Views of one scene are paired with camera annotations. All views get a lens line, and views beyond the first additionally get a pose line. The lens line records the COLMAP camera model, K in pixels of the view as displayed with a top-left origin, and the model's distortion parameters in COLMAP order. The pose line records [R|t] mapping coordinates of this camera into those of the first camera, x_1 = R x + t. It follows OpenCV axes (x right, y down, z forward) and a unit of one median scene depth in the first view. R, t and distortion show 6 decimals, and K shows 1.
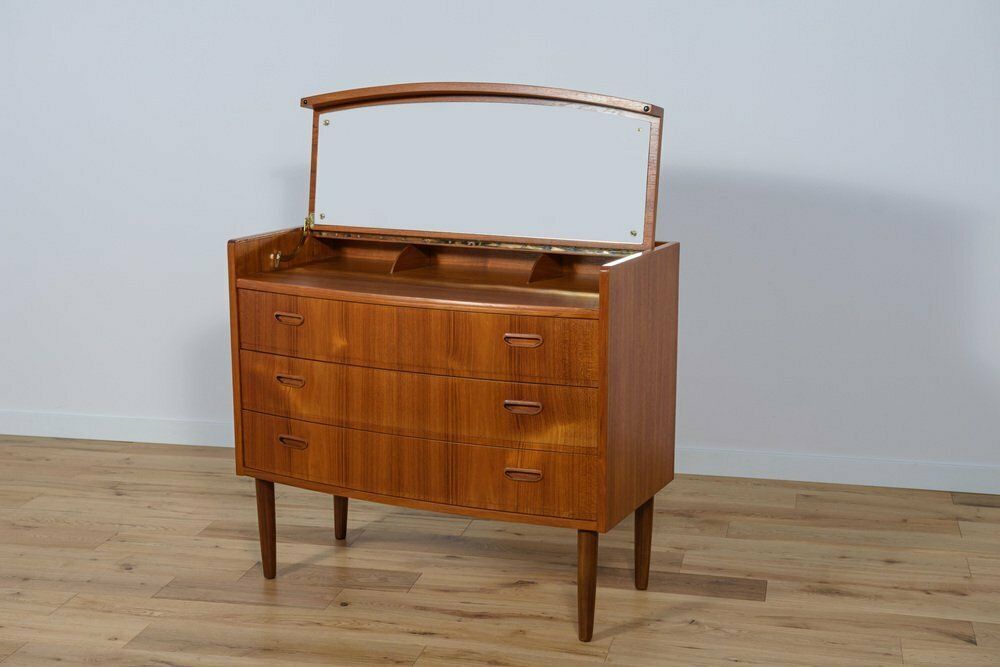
lens RADIAL K [[1440.2, 0, 500.0], [0, 1440.2, 333.5], [0, 0, 1]] dist [0.091609, 0.143114]
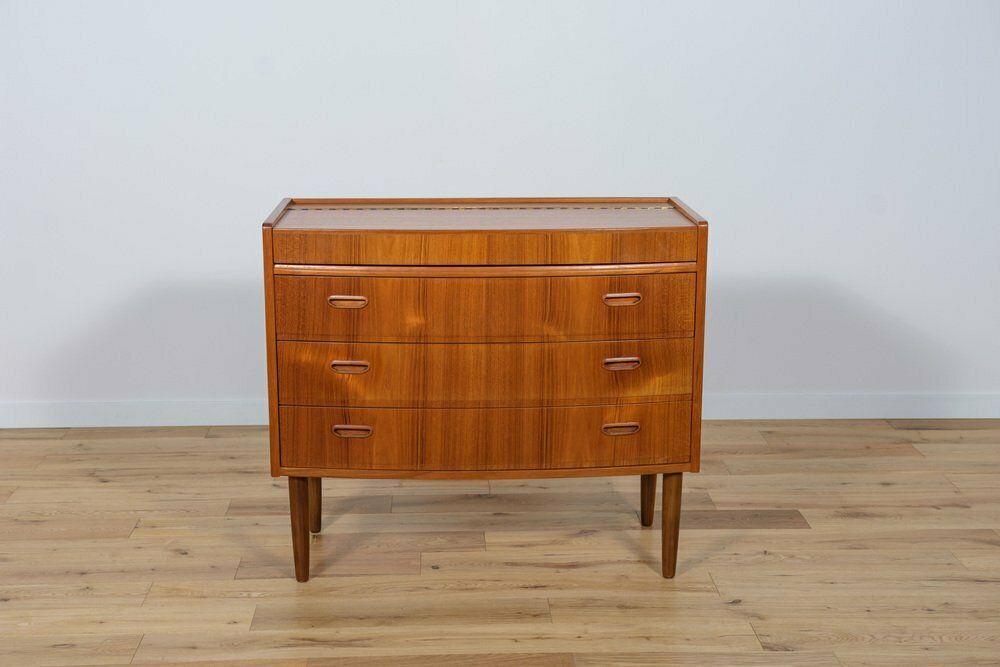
lens RADIAL K [[1418.3, 0, 500.0], [0, 1418.3, 333.5], [0, 0, 1]] dist [0.099538, 0.065311]
pose [[0.873536, -0.103036, 0.475730, -0.513072], [0.090969, 0.994677, 0.048395, -0.026275], [-0.478184, 0.001002, 0.878259, 0.138359]]
